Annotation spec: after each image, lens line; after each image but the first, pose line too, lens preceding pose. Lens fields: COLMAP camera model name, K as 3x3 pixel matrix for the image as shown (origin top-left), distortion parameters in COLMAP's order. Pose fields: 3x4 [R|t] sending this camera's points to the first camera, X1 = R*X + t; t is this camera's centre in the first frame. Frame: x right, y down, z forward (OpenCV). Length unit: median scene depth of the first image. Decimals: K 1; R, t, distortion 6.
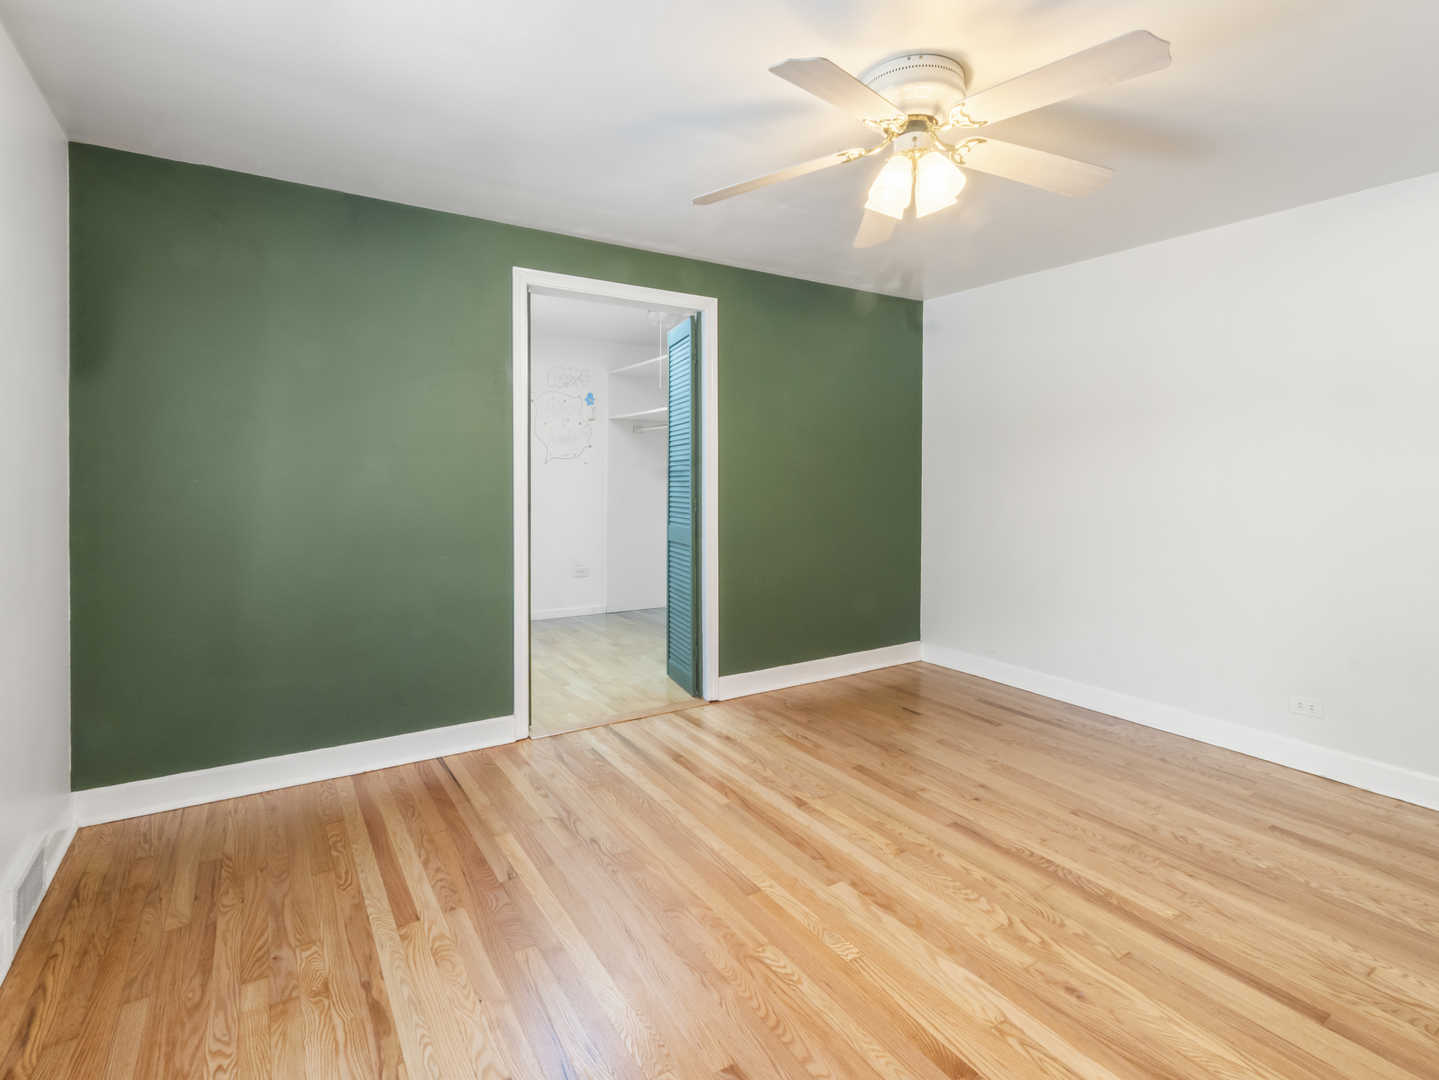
lens RADIAL K [[720.6, 0, 726.7], [0, 720.6, 542.4], [0, 0, 1]] dist [0.000983, 0.001390]
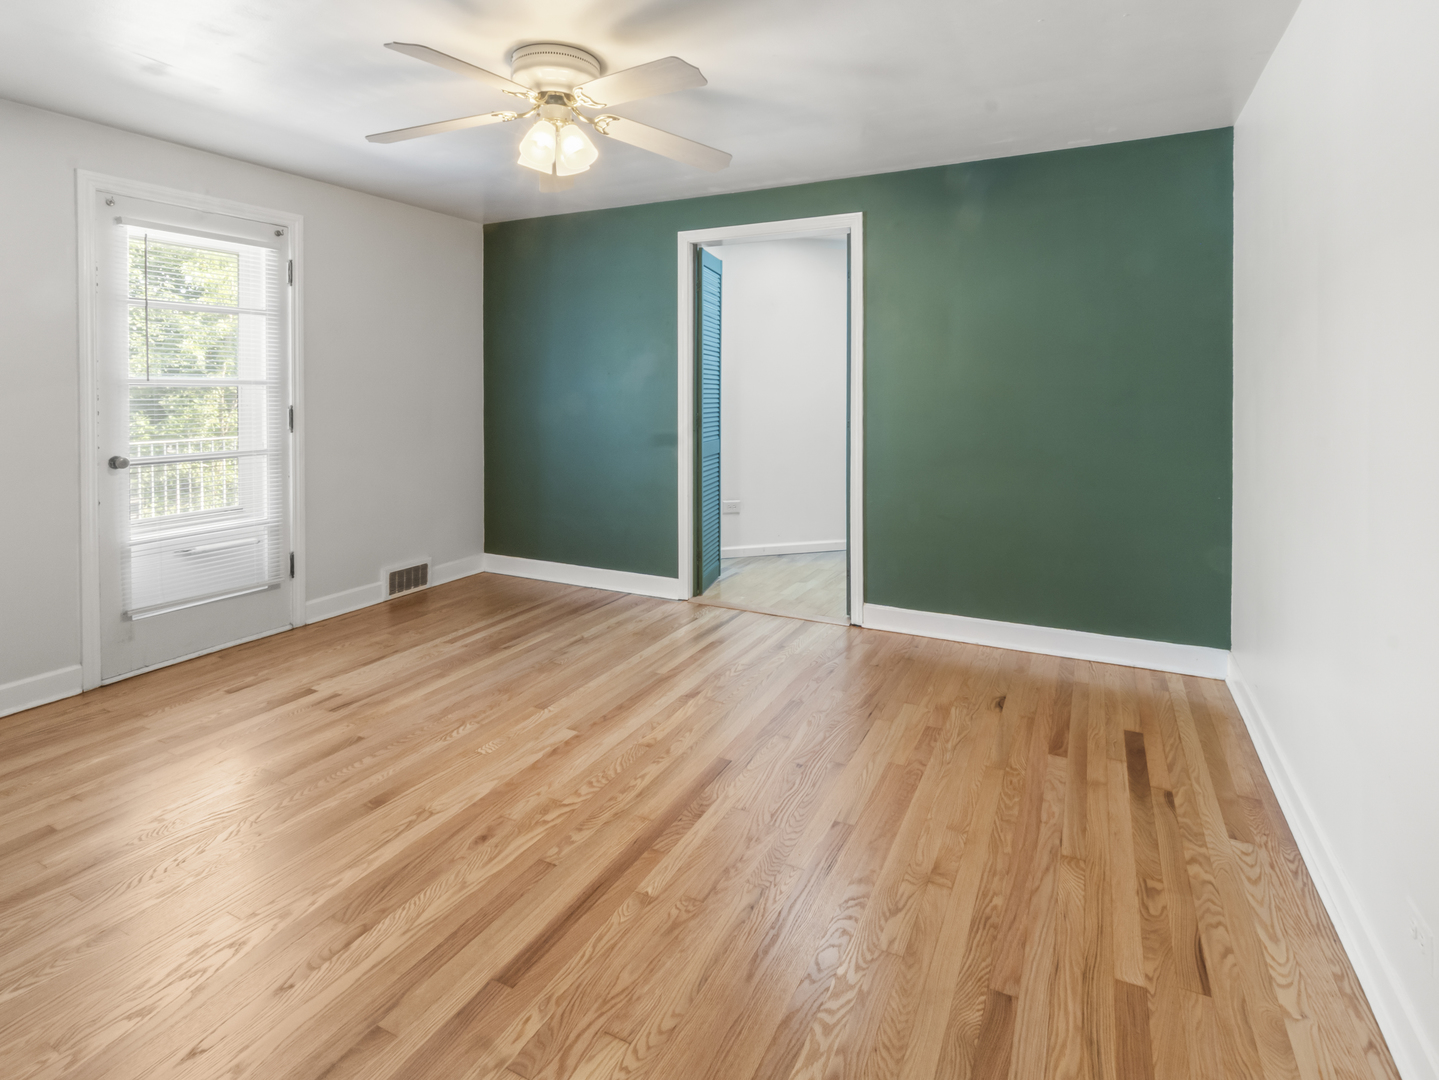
lens RADIAL K [[720.6, 0, 728.7], [0, 720.6, 534.4], [0, 0, 1]] dist [0.000983, 0.001390]
pose [[0.509307, 0.165099, -0.844600, 1.387675], [-0.077035, 0.986232, 0.146331, -0.073705], [0.857130, -0.009464, 0.515013, 0.632229]]
